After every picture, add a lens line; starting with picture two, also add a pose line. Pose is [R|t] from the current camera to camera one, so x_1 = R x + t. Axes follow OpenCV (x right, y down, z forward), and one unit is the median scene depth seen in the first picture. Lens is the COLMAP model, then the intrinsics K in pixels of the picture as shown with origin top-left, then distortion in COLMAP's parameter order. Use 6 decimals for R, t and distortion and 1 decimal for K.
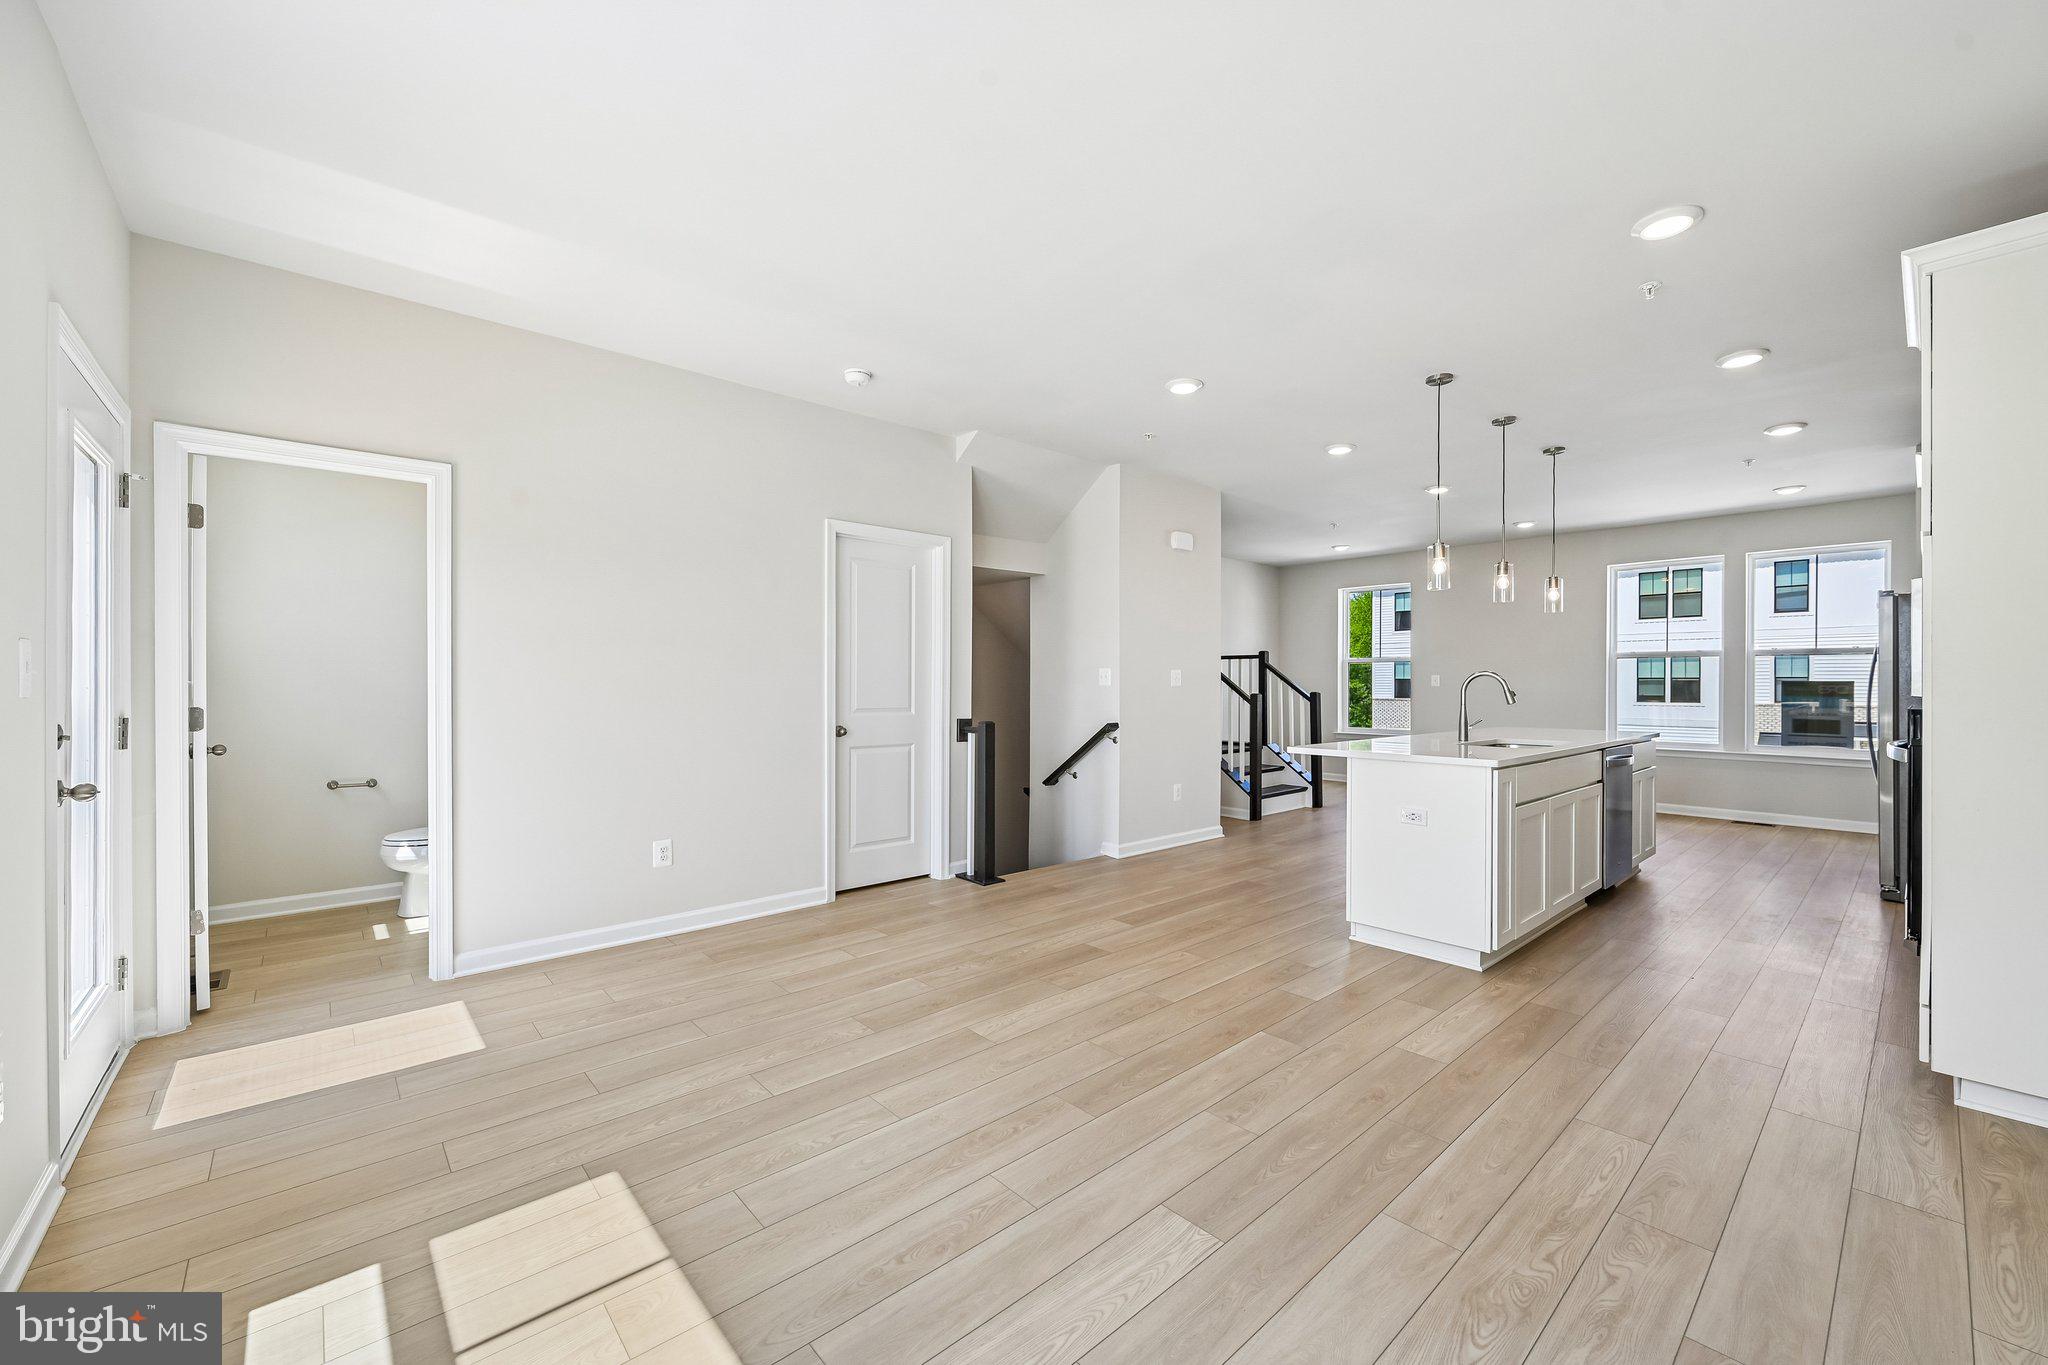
lens RADIAL K [[805.6, 0, 1032.7], [0, 805.6, 688.9], [0, 0, 1]] dist [-0.000058, 0.000216]
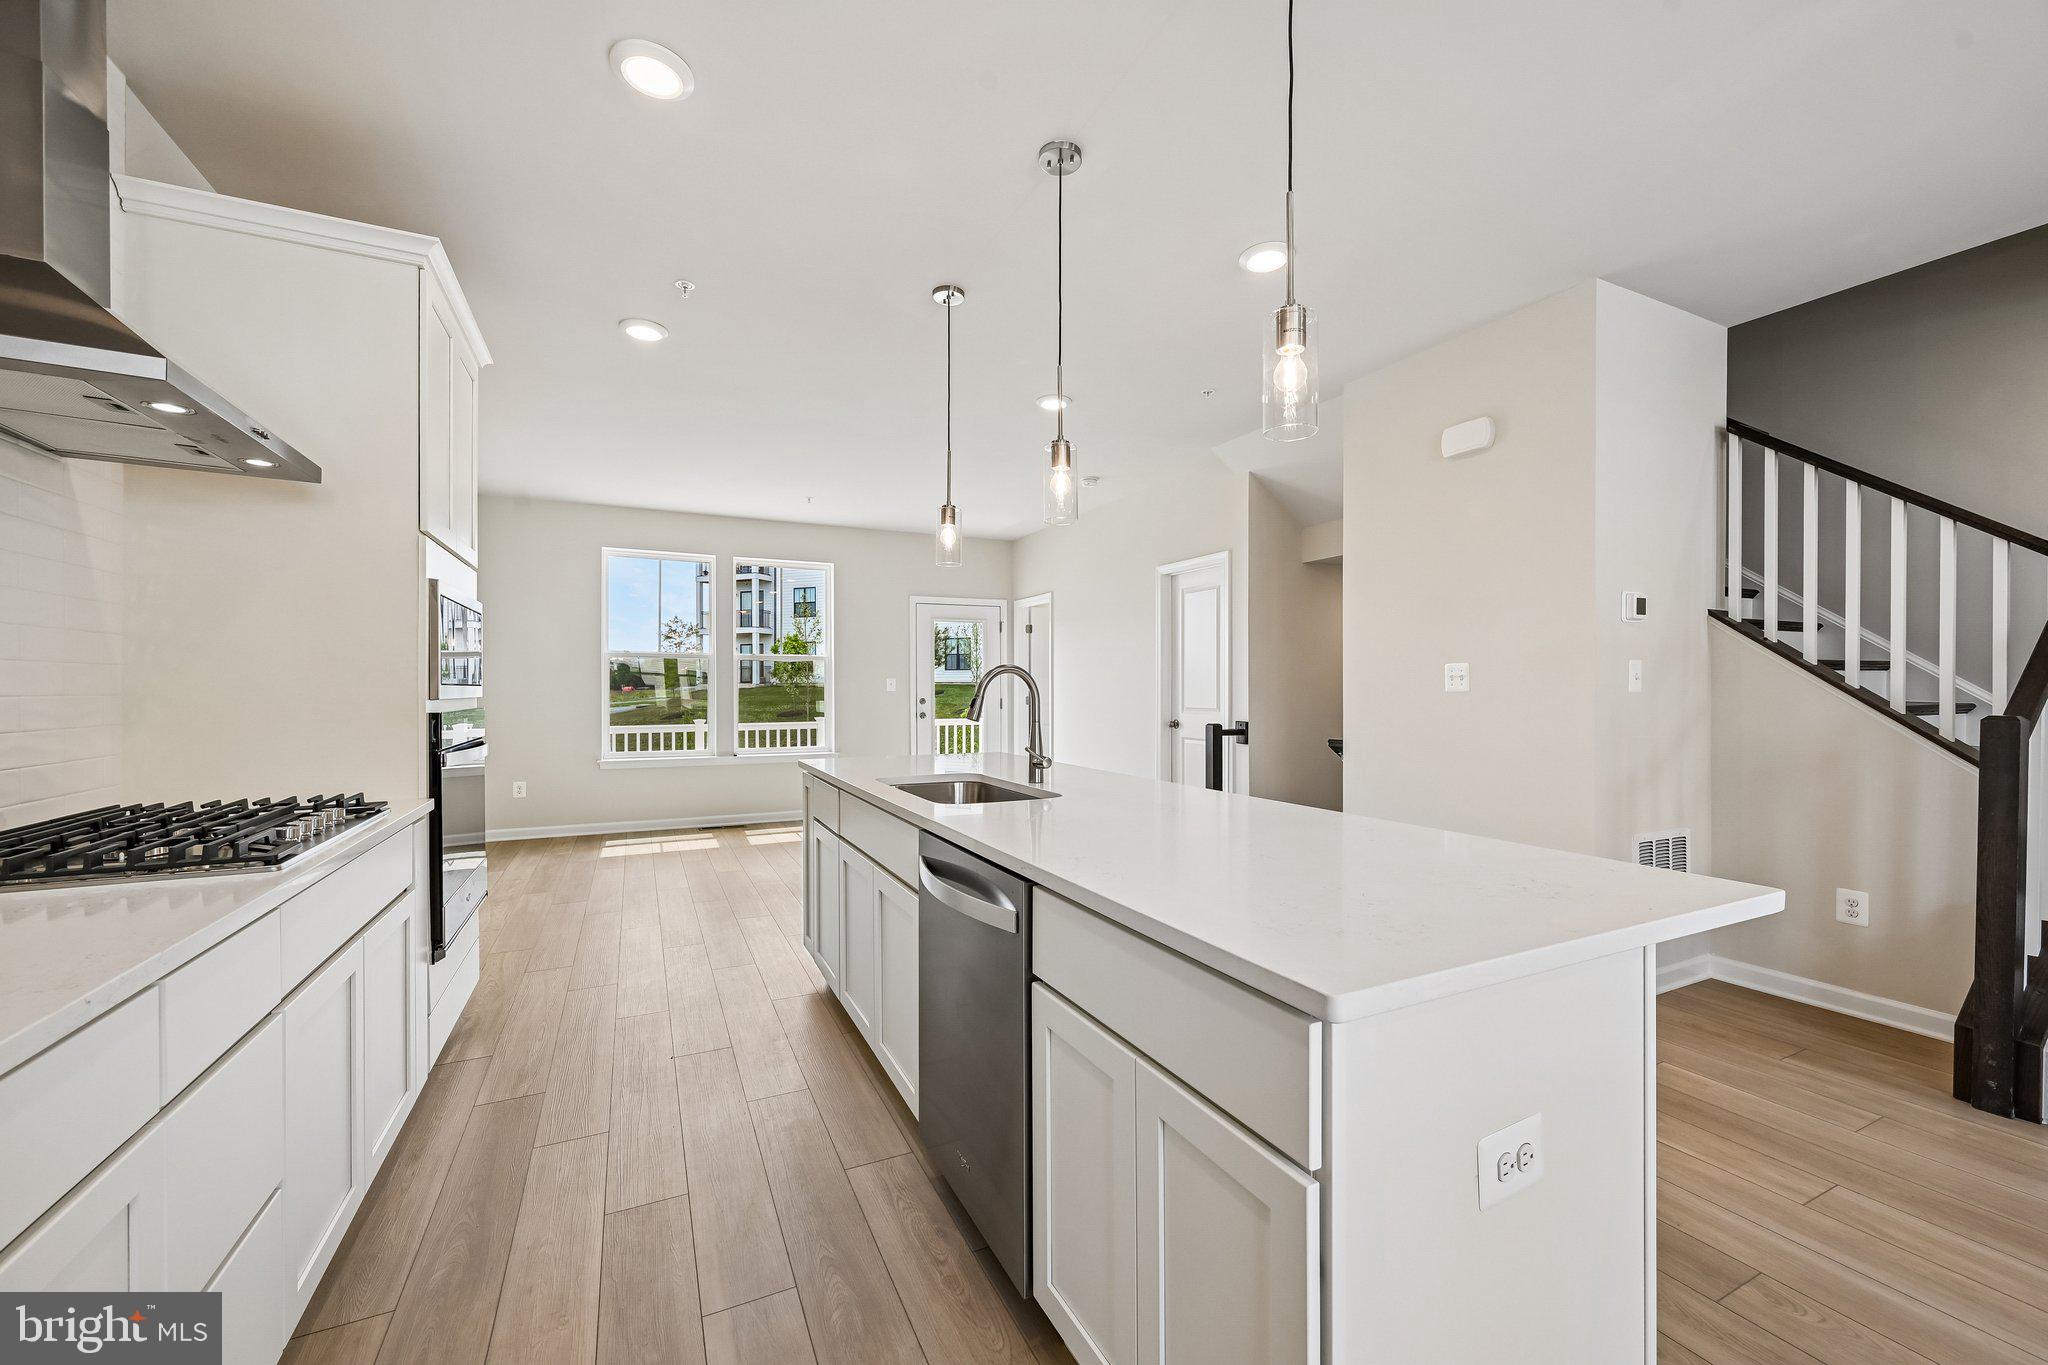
lens RADIAL K [[805.7, 0, 1035.4], [0, 805.7, 684.8], [0, 0, 1]] dist [-0.000744, -0.000036]
pose [[-0.266540, -0.003633, -0.963817, 1.263635], [-0.003618, 0.999990, -0.002769, -0.006941], [0.963817, 0.002749, -0.266550, 1.319412]]
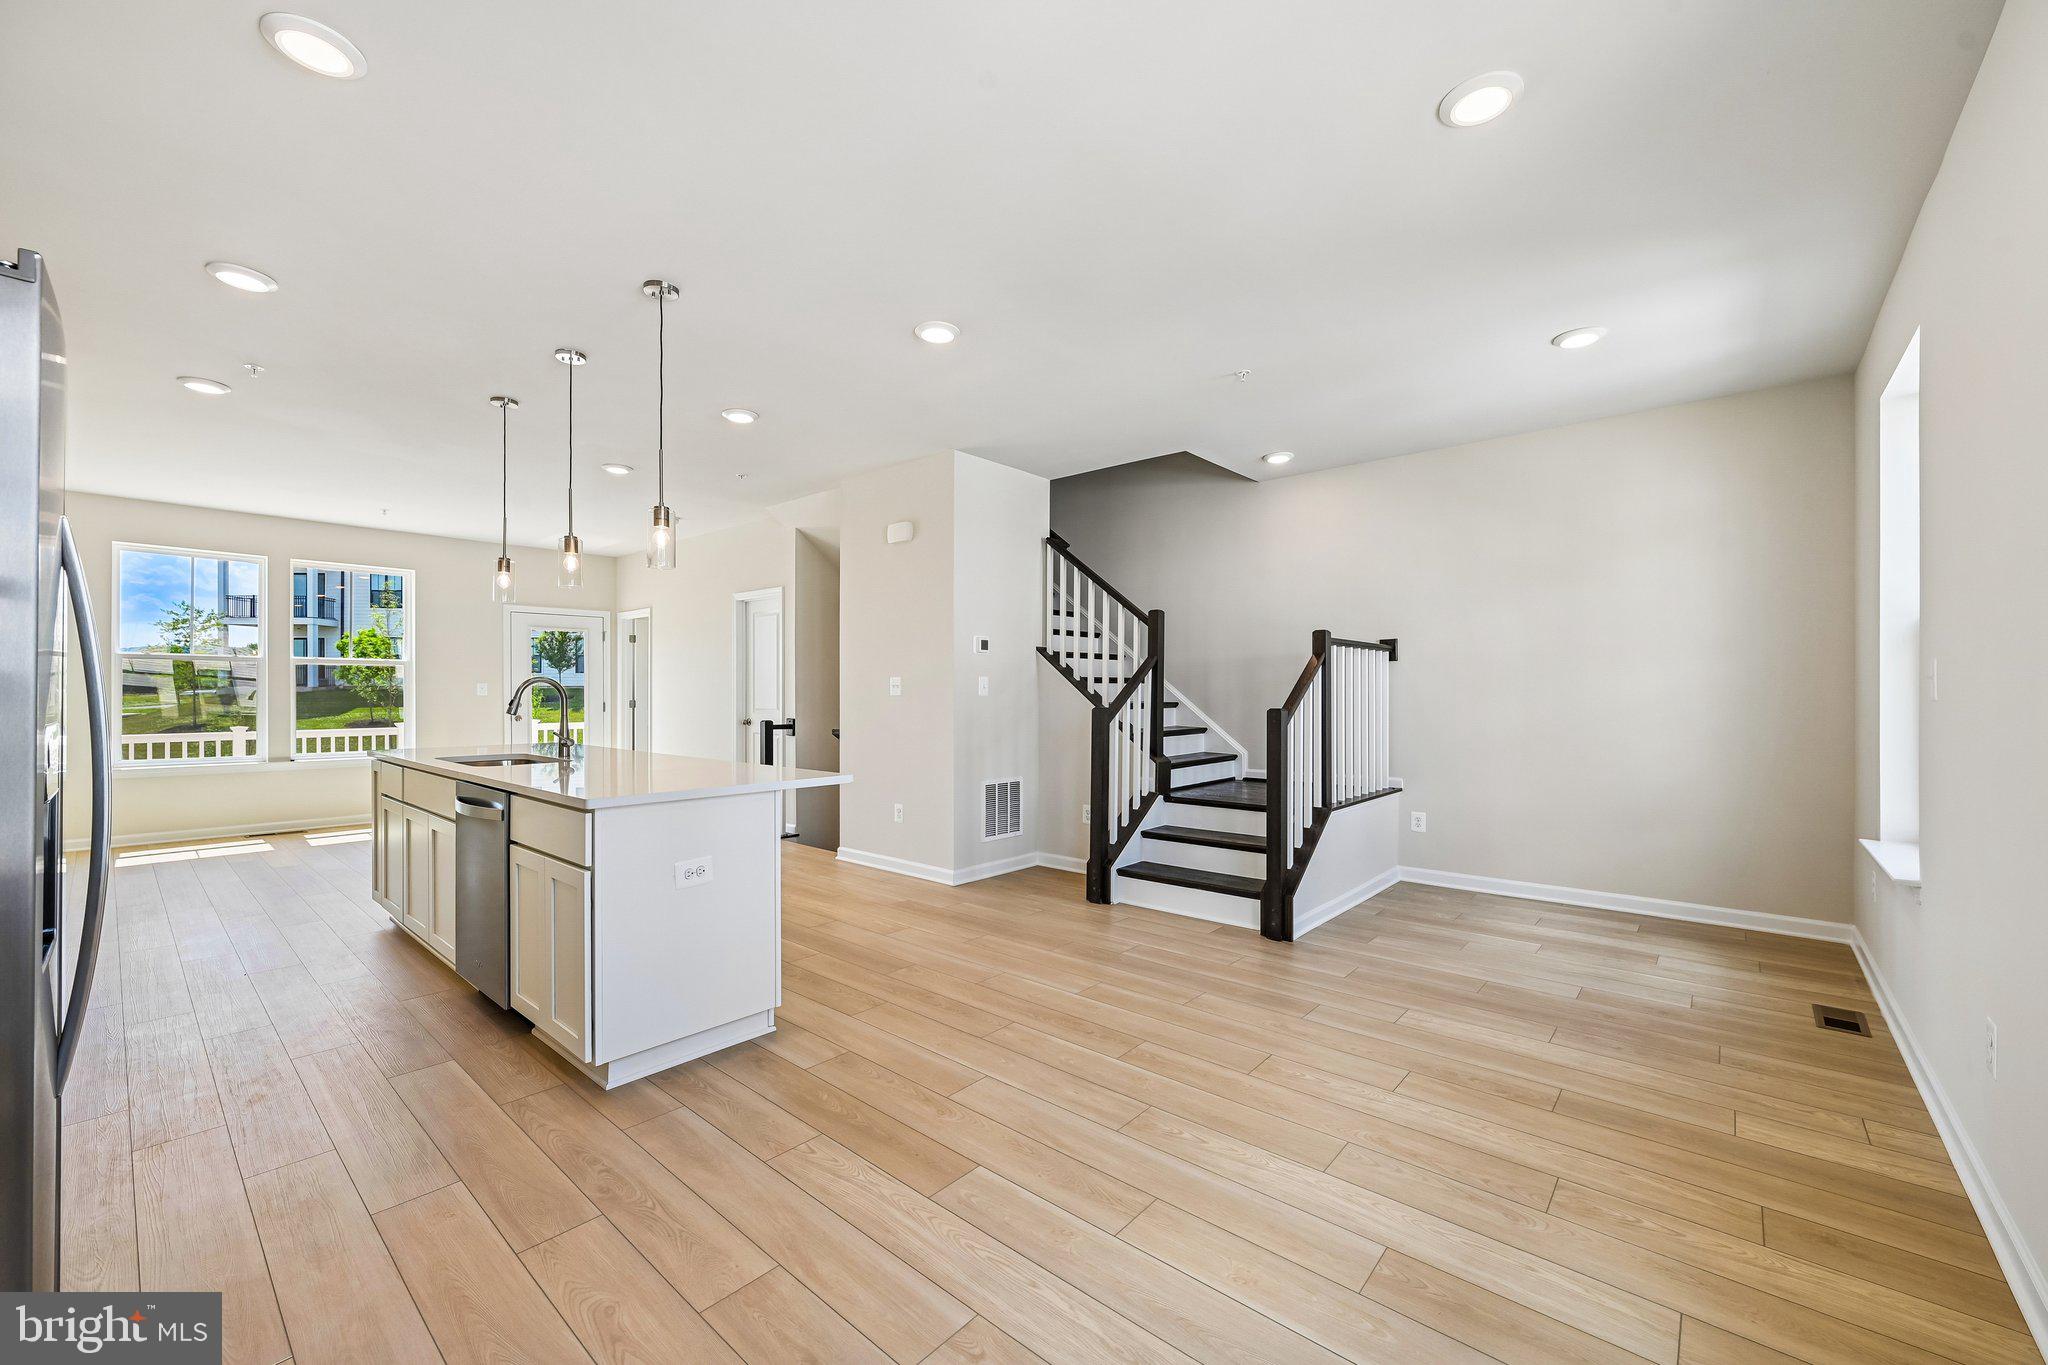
lens RADIAL K [[805.6, 0, 1032.7], [0, 805.6, 688.9], [0, 0, 1]] dist [-0.000058, 0.000216]
pose [[0.126120, -0.004519, -0.992005, 1.682463], [-0.005204, 0.999973, -0.005217, -0.008809], [0.992001, 0.005820, 0.126094, 1.592782]]
